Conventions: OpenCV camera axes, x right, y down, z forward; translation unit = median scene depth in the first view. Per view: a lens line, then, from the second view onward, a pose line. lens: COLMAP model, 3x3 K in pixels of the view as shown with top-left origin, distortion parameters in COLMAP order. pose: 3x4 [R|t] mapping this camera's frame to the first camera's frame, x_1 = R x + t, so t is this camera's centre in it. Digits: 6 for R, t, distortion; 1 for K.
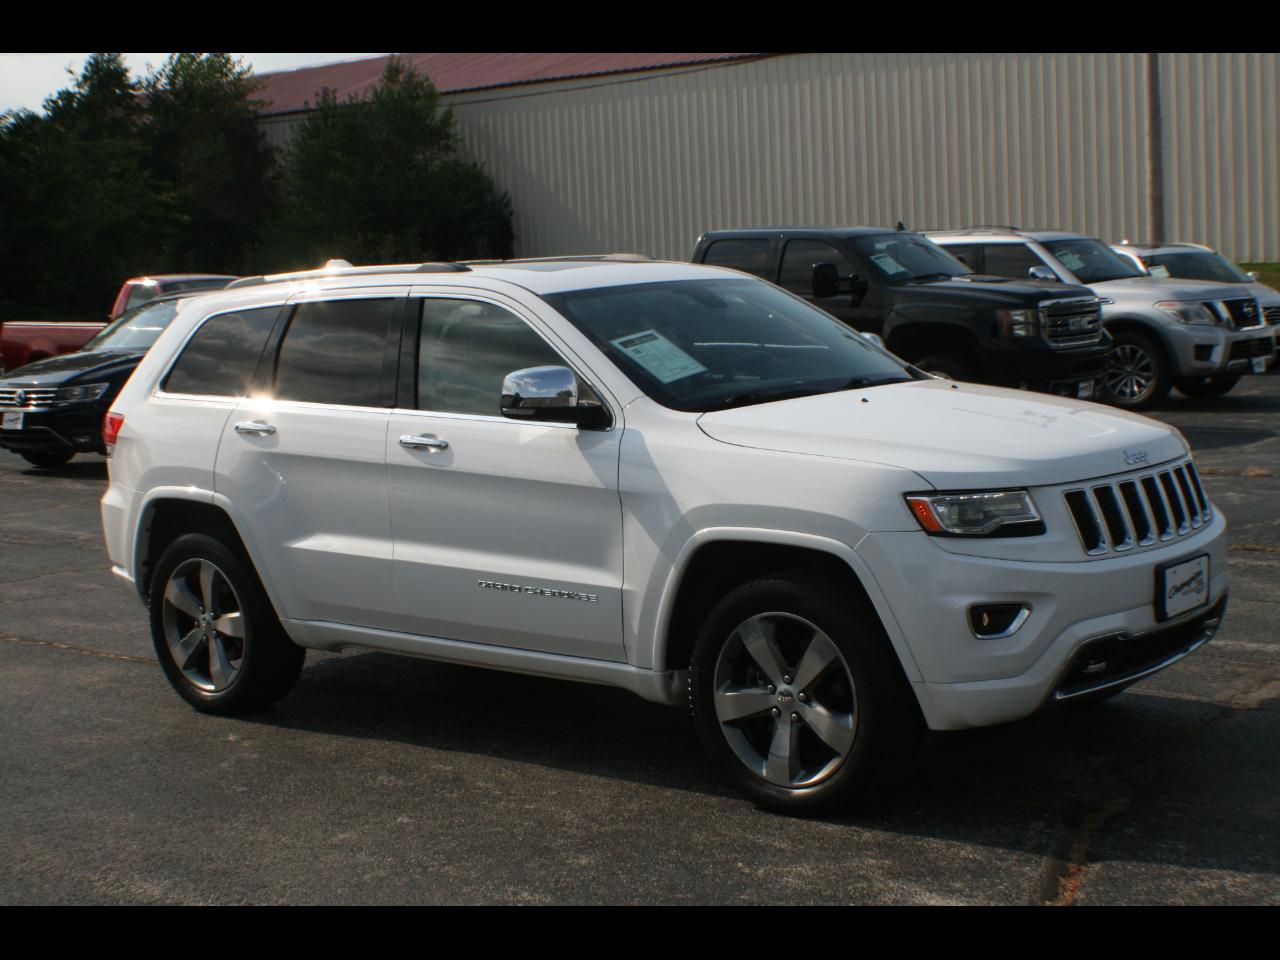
lens RADIAL K [[2008.0, 0, 640.0], [0, 2008.0, 480.0], [0, 0, 1]] dist [-0.162985, -0.050564]
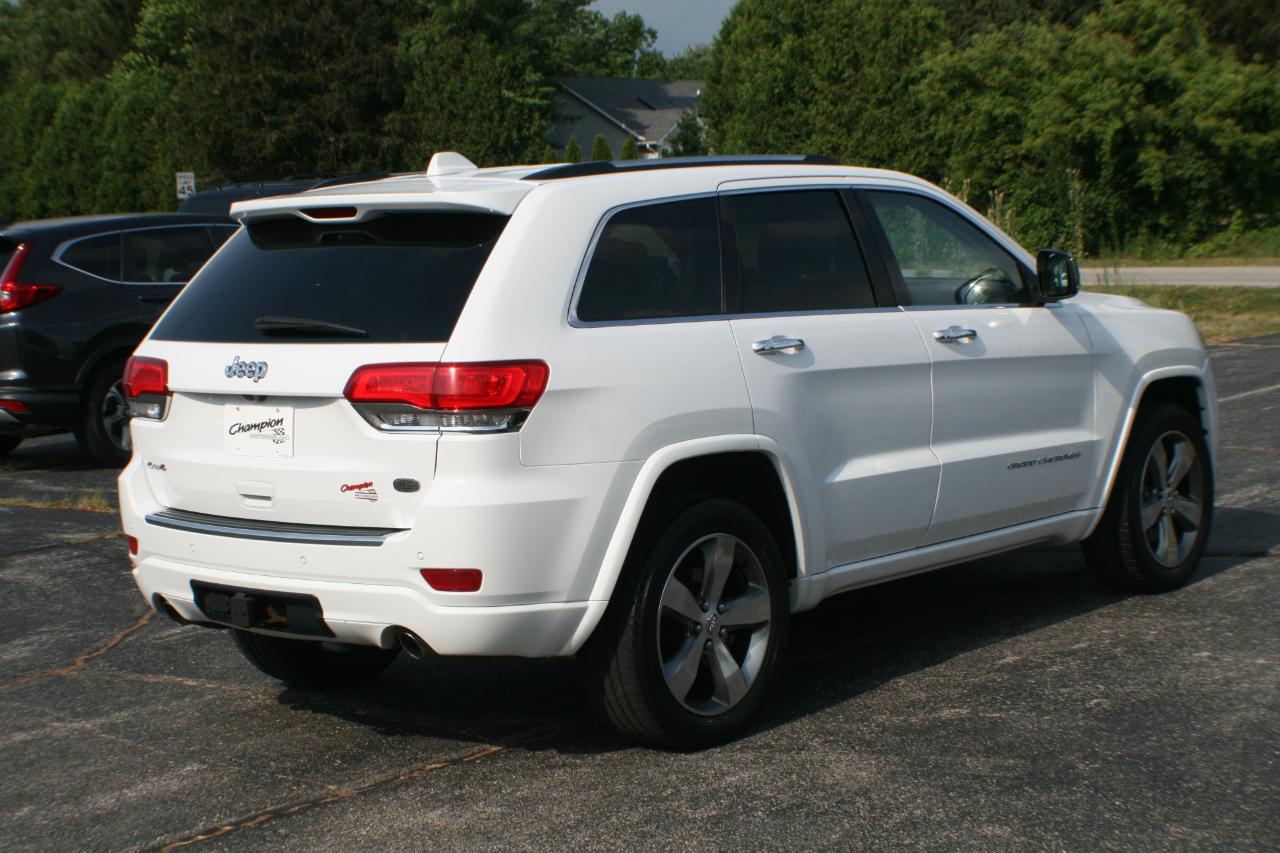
lens RADIAL K [[2214.7, 0, 640.7], [0, 2214.7, 472.6], [0, 0, 1]] dist [-0.145212, -0.091014]
pose [[-0.001951, -0.066421, 0.997790, -1.271494], [0.152279, 0.986135, 0.065943, -0.050320], [-0.988336, 0.152071, 0.008191, 1.249252]]
